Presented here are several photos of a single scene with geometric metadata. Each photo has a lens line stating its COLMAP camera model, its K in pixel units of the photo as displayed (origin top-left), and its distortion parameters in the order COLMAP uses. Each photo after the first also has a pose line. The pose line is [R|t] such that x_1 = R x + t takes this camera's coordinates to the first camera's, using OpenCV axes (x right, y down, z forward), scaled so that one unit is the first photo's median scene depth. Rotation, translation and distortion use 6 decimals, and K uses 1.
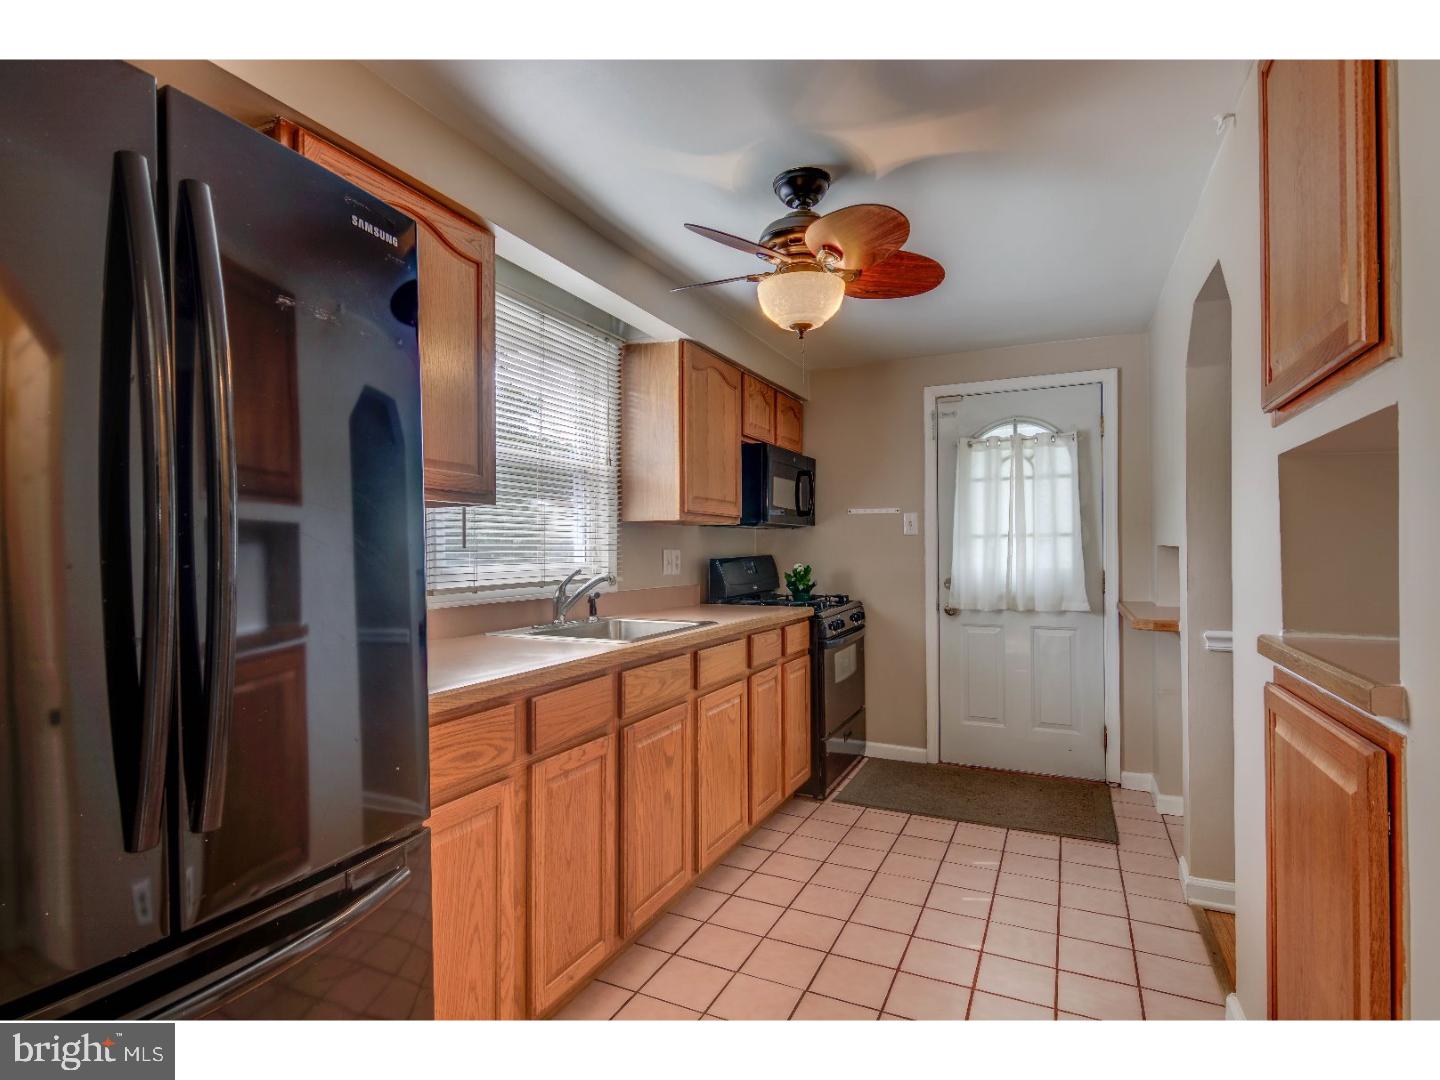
lens RADIAL K [[734.1, 0, 722.8], [0, 734.1, 545.8], [0, 0, 1]] dist [0.015708, -0.012058]
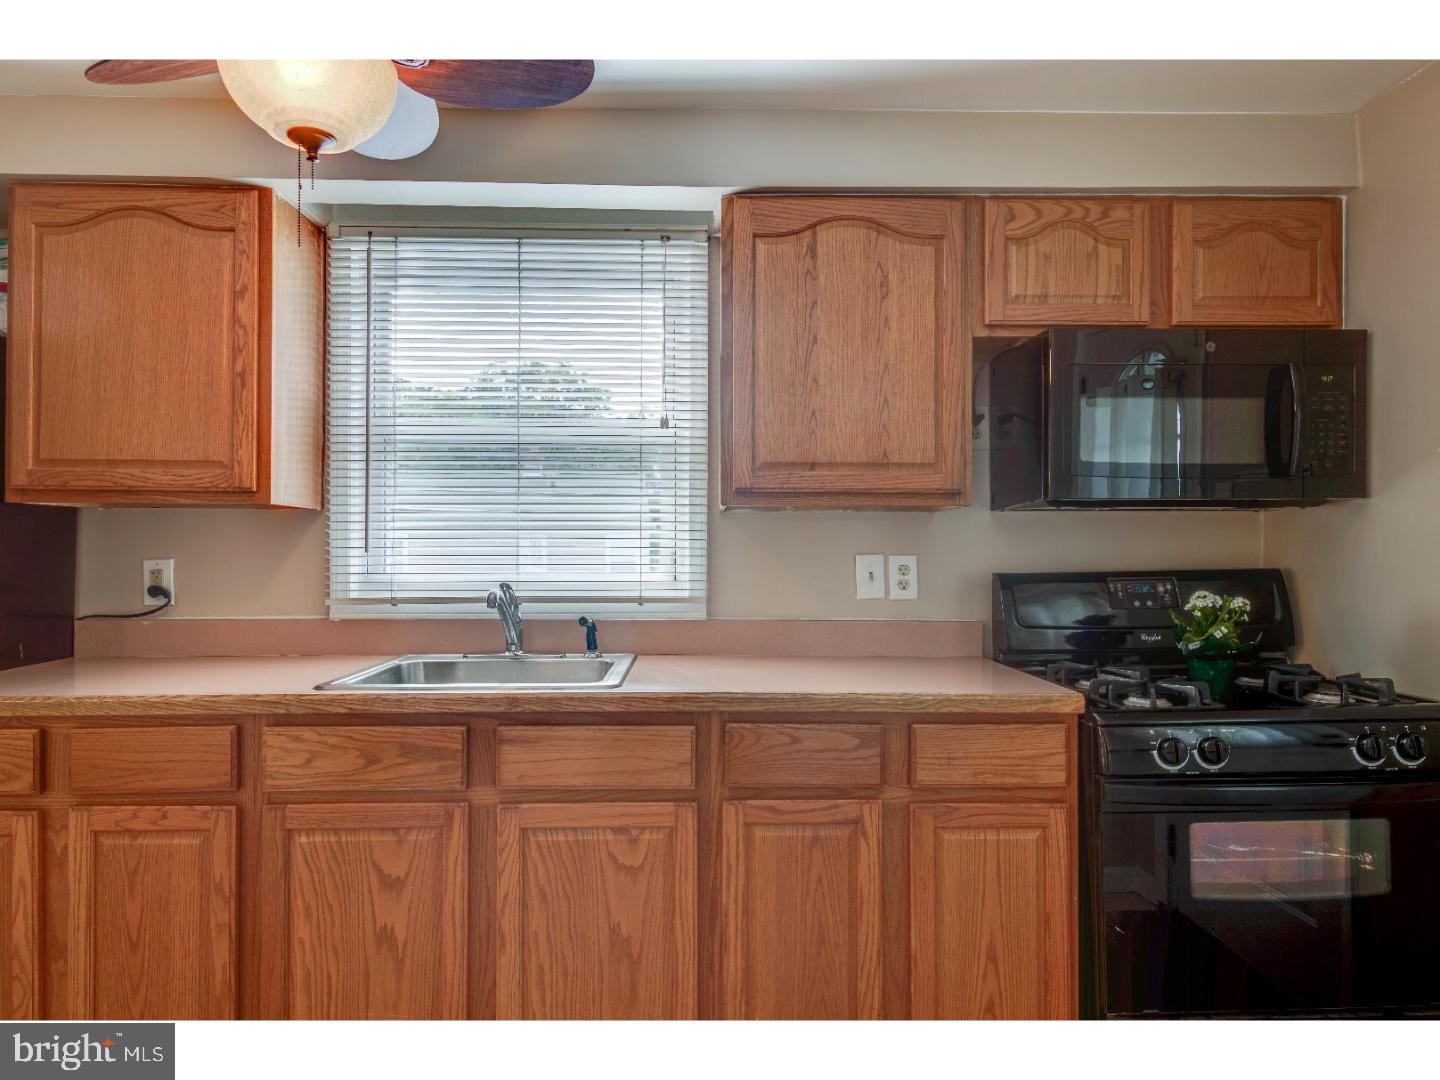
lens RADIAL K [[841.3, 0, 720.0], [0, 841.3, 540.0], [0, 0, 1]] dist [0.000410, 0.000641]
pose [[0.447559, -0.003024, -0.894249, 0.623002], [0.002666, 0.999994, -0.002048, -0.006809], [0.894251, -0.001467, 0.447564, 0.799210]]
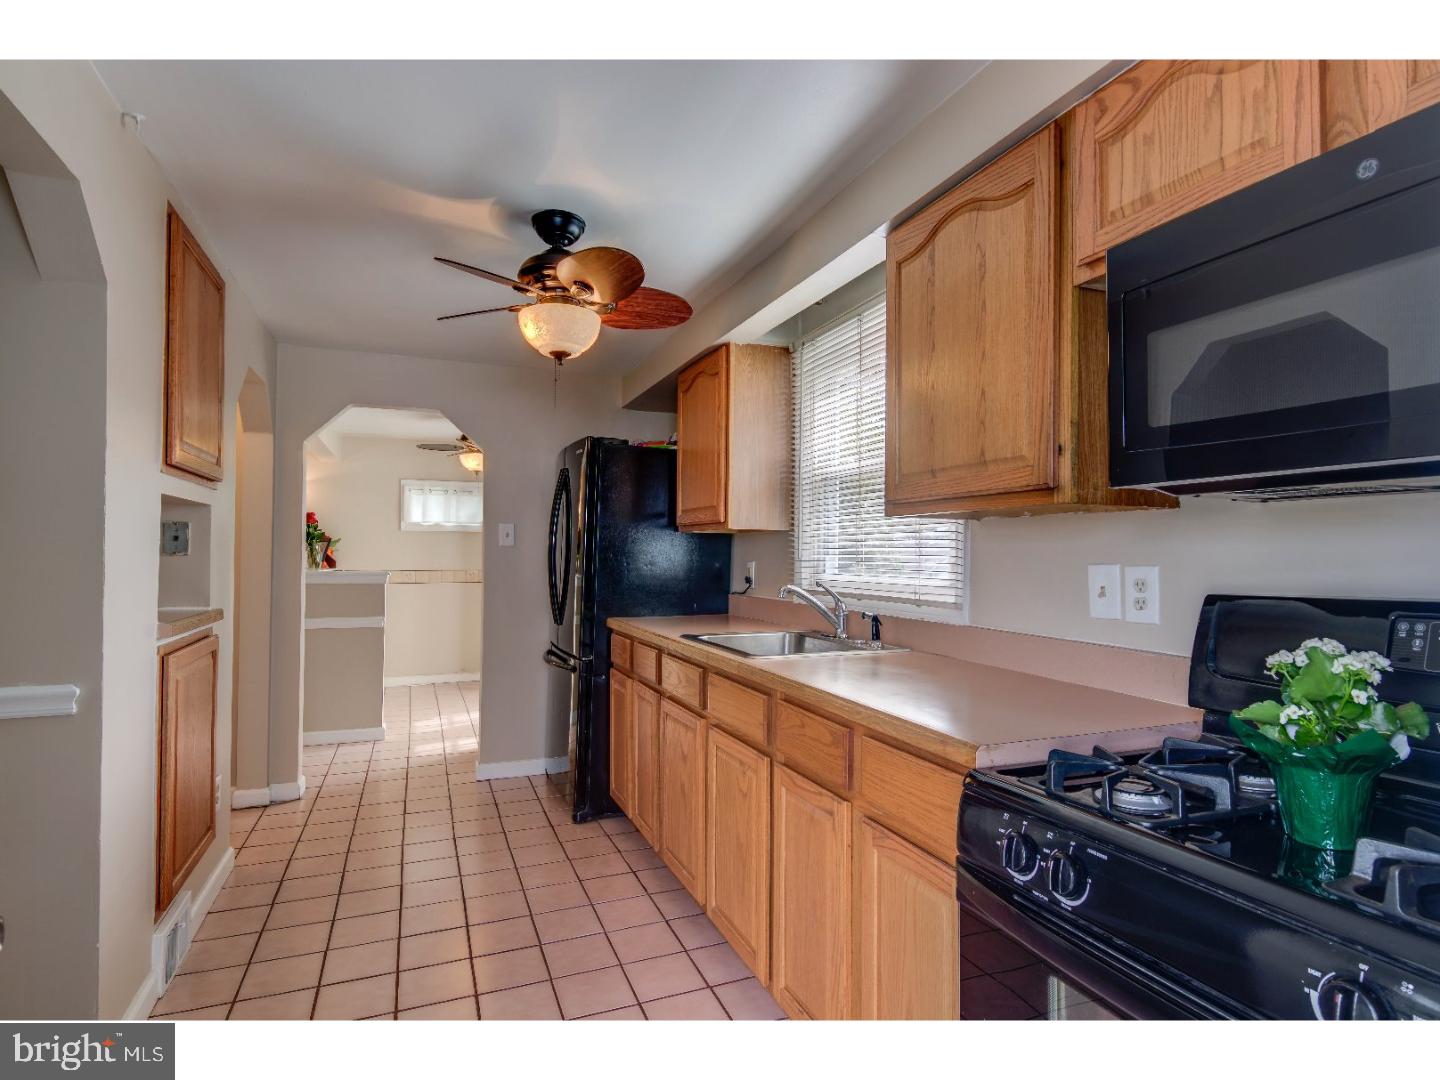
lens RADIAL K [[736.7, 0, 720.0], [0, 736.7, 540.0], [0, 0, 1]] dist [0.001039, 0.000277]
pose [[-0.674644, -0.011128, -0.738059, 0.596409], [0.004705, 0.999801, -0.019376, -0.003852], [0.738128, -0.016544, -0.674458, 1.523591]]
